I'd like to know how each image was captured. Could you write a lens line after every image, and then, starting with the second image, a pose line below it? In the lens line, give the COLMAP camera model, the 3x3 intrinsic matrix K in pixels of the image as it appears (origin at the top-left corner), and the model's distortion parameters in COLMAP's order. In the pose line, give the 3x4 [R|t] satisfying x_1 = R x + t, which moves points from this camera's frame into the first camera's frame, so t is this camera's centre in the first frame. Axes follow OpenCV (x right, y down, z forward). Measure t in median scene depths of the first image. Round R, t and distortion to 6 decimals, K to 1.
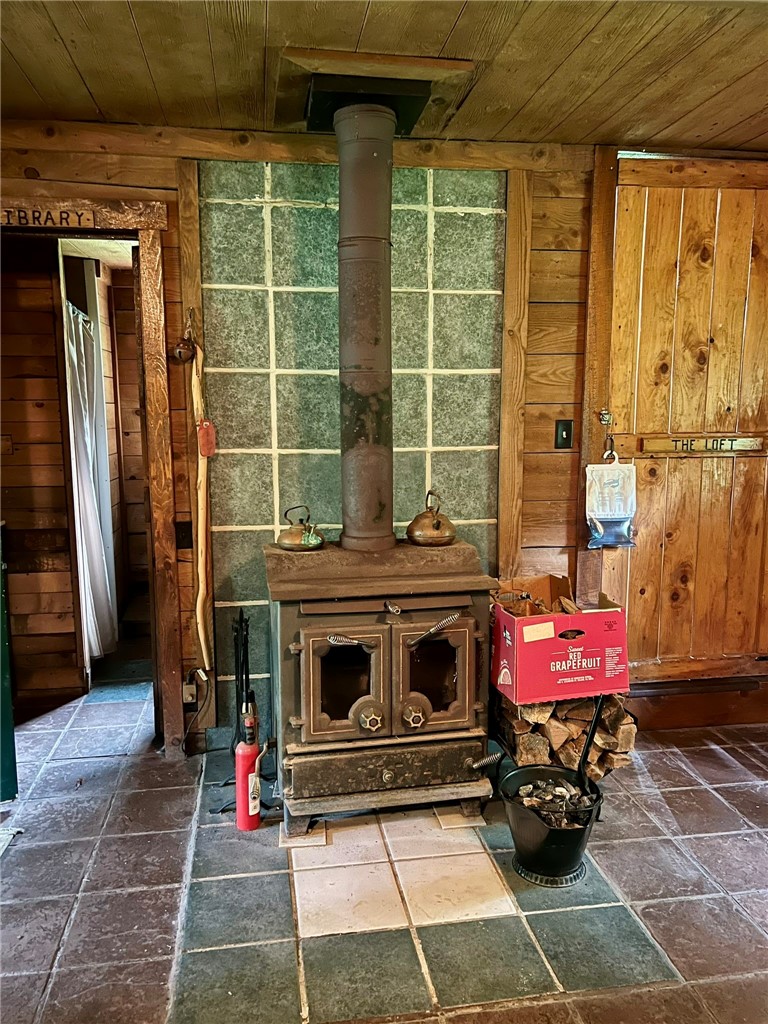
lens RADIAL K [[779.1, 0, 384.0], [0, 779.1, 515.1], [0, 0, 1]] dist [0.062203, -0.002593]
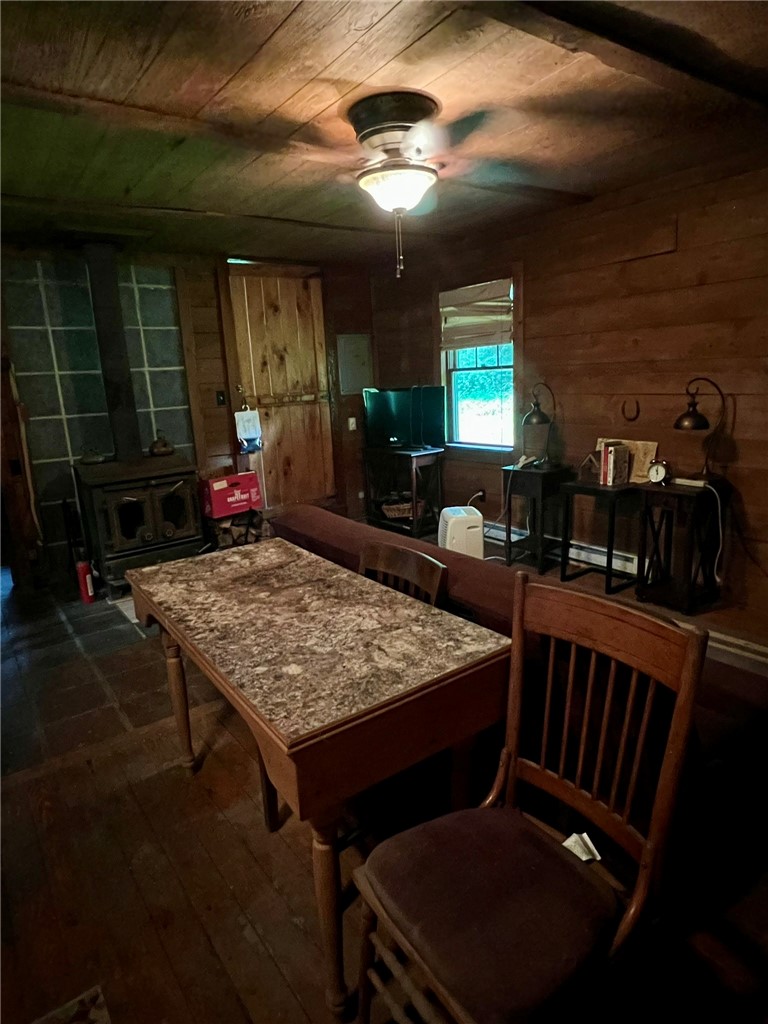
lens RADIAL K [[590.7, 0, 382.6], [0, 590.7, 508.1], [0, 0, 1]] dist [0.002360, -0.000477]
pose [[0.887813, -0.143603, 0.437225, -0.113812], [0.110515, 0.988795, 0.100353, 0.074265], [-0.446737, -0.040775, 0.893735, -0.591131]]
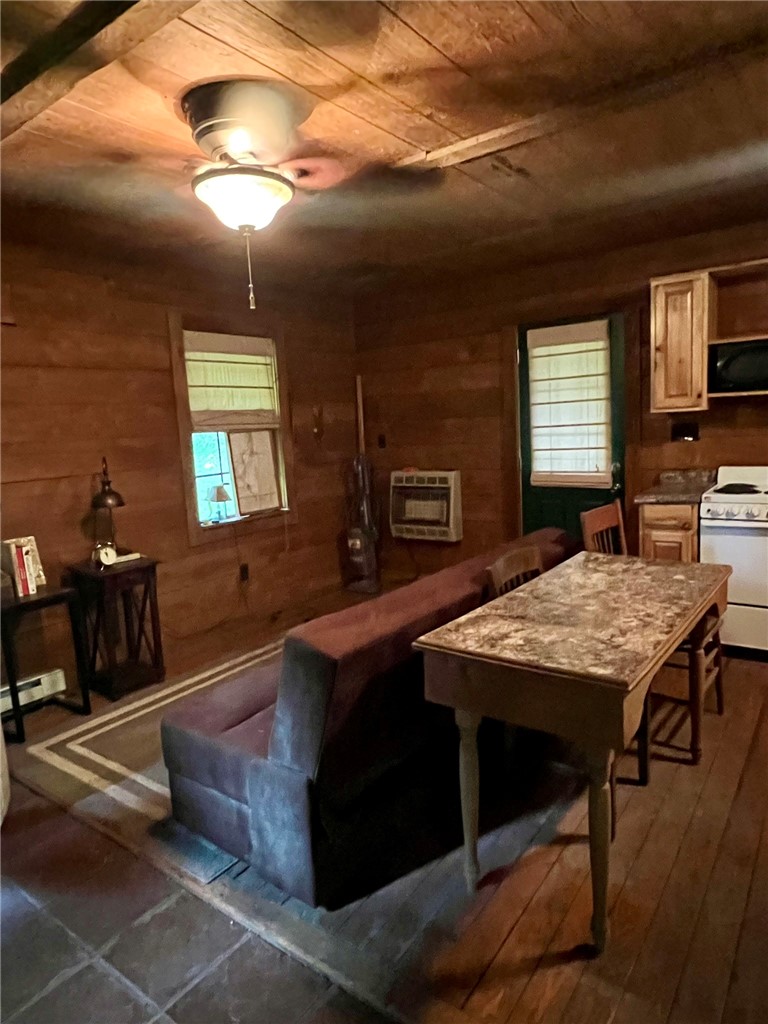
lens RADIAL K [[637.0, 0, 384.3], [0, 637.0, 512.6], [0, 0, 1]] dist [-0.001464, -0.000619]
pose [[-0.696097, -0.060971, 0.715355, -0.450557], [0.153773, 0.960603, 0.231507, -0.209382], [-0.701287, 0.271153, -0.659297, 1.507823]]
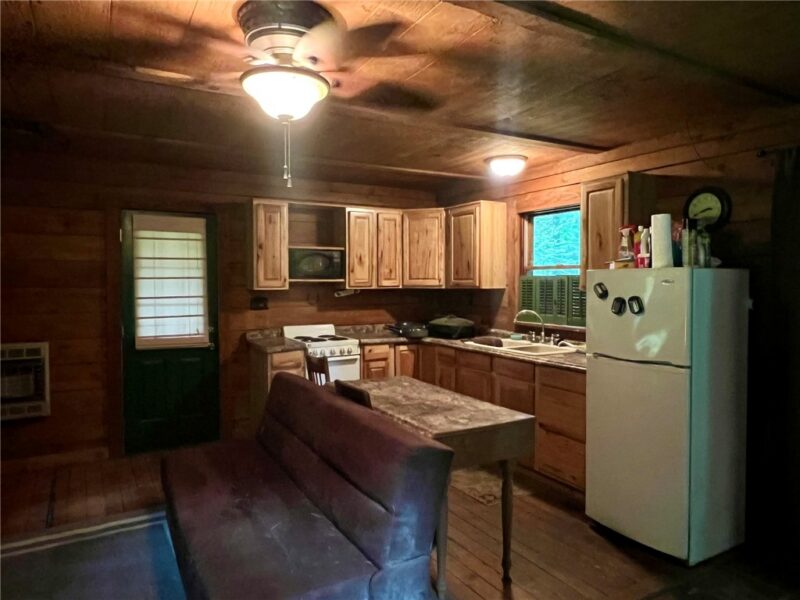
lens RADIAL K [[516.9, 0, 399.6], [0, 516.9, 300.7], [0, 0, 1]] dist [-0.003587, -0.000900]
pose [[-0.932048, 0.017545, -0.361910, 0.846842], [-0.045897, 0.985064, 0.165956, -0.297161], [0.359416, 0.171290, -0.917322, 1.943599]]
